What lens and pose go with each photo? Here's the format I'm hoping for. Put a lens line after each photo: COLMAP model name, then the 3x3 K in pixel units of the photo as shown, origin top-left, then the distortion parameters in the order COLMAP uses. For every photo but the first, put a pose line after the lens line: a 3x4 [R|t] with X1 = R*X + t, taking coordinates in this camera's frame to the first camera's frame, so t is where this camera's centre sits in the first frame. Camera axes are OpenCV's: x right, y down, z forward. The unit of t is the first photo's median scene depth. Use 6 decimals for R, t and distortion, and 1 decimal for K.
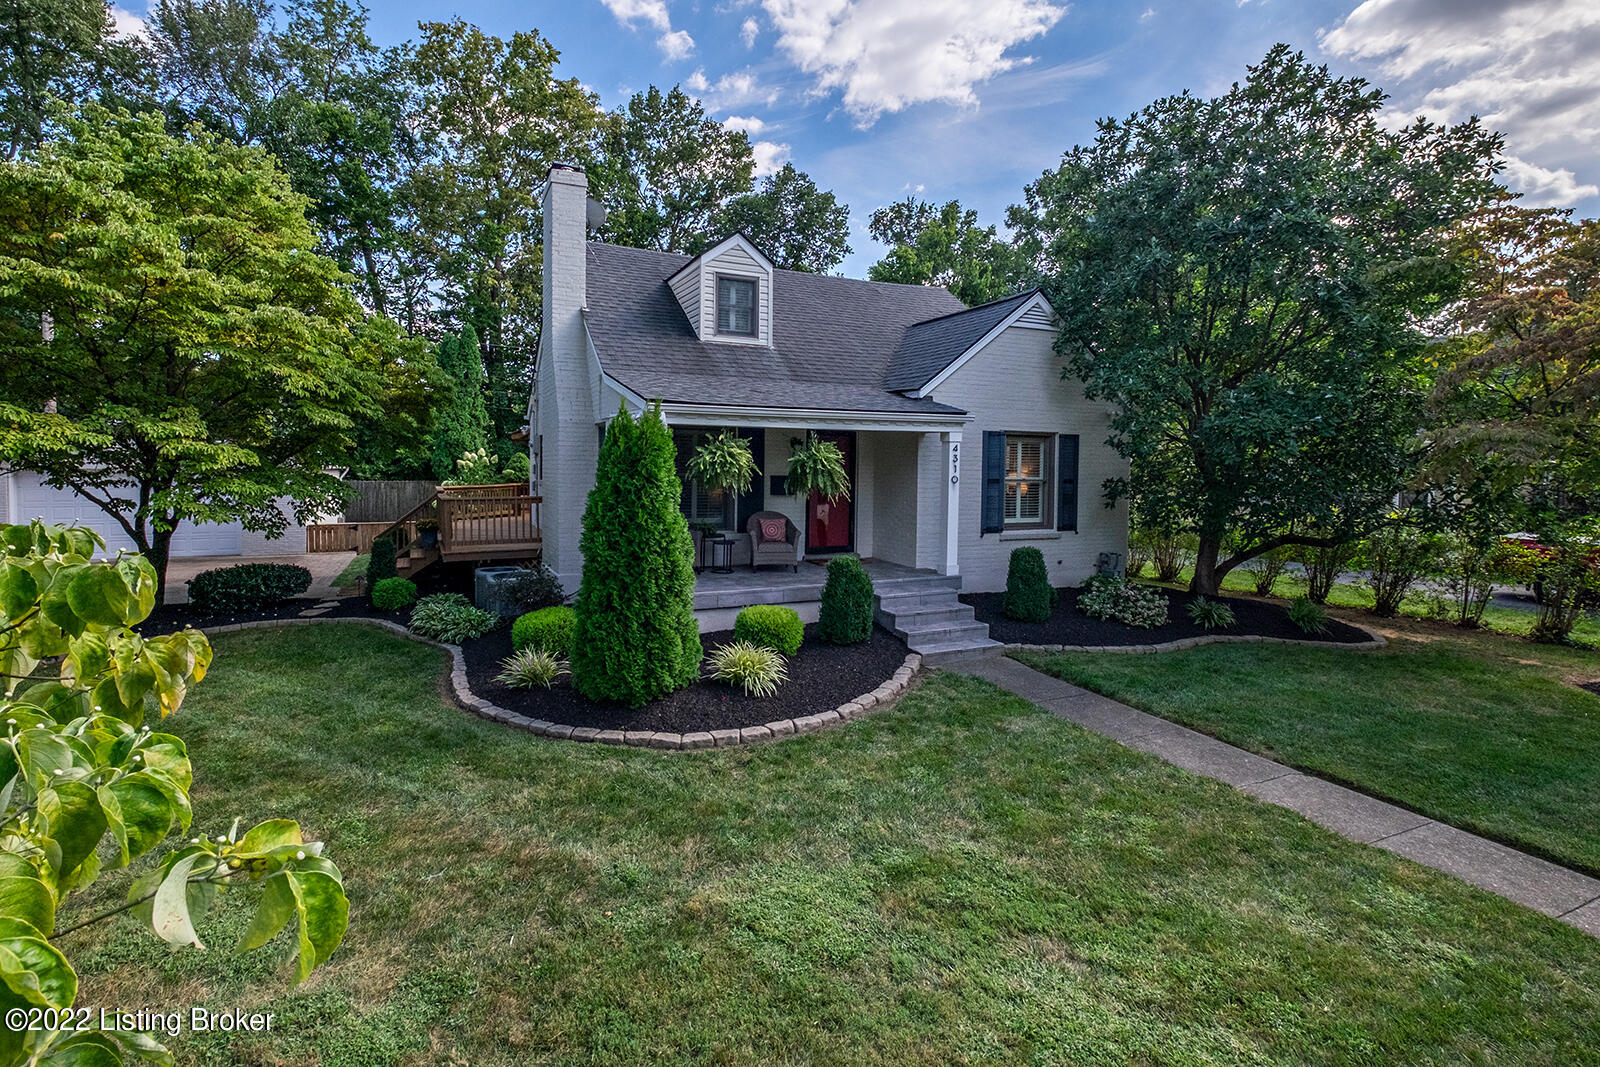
lens RADIAL K [[735.3, 0, 796.0], [0, 735.3, 502.8], [0, 0, 1]] dist [0.000243, -0.000013]
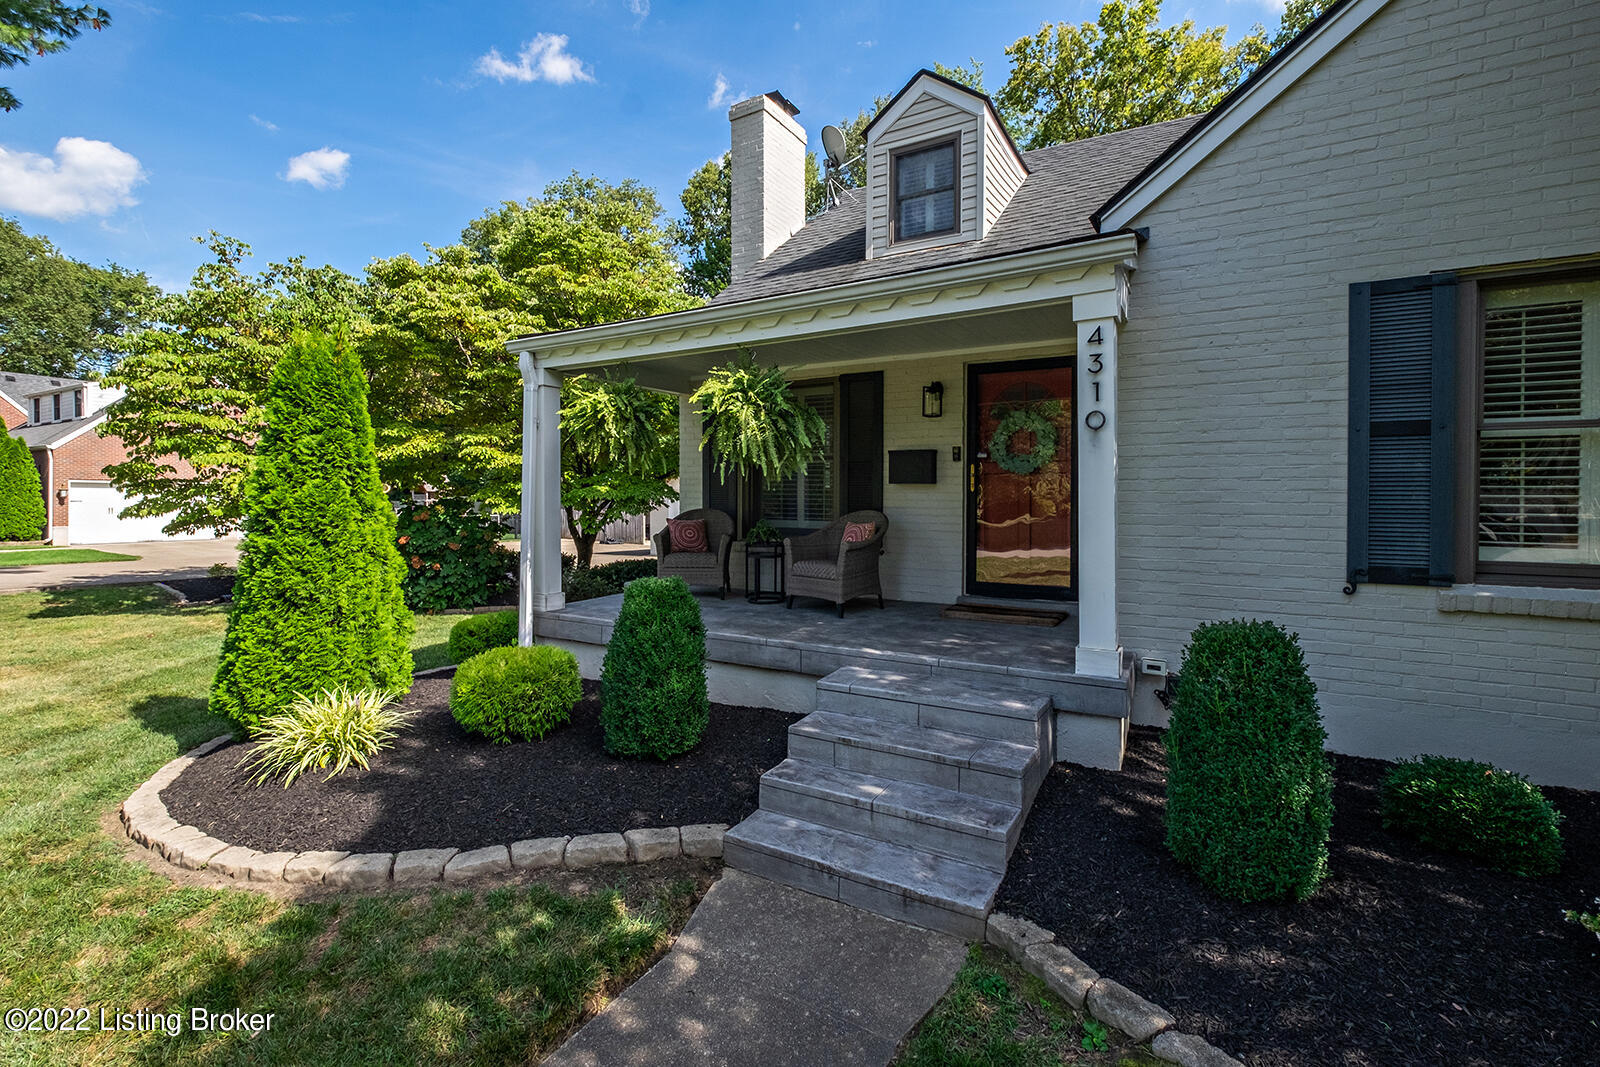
lens RADIAL K [[735.3, 0, 796.0], [0, 735.3, 502.8], [0, 0, 1]] dist [0.000243, -0.000013]
pose [[0.536604, -0.003495, -0.843827, 0.404836], [-0.043600, 0.998541, -0.031863, 0.026592], [0.842707, 0.053889, 0.535669, 0.601367]]
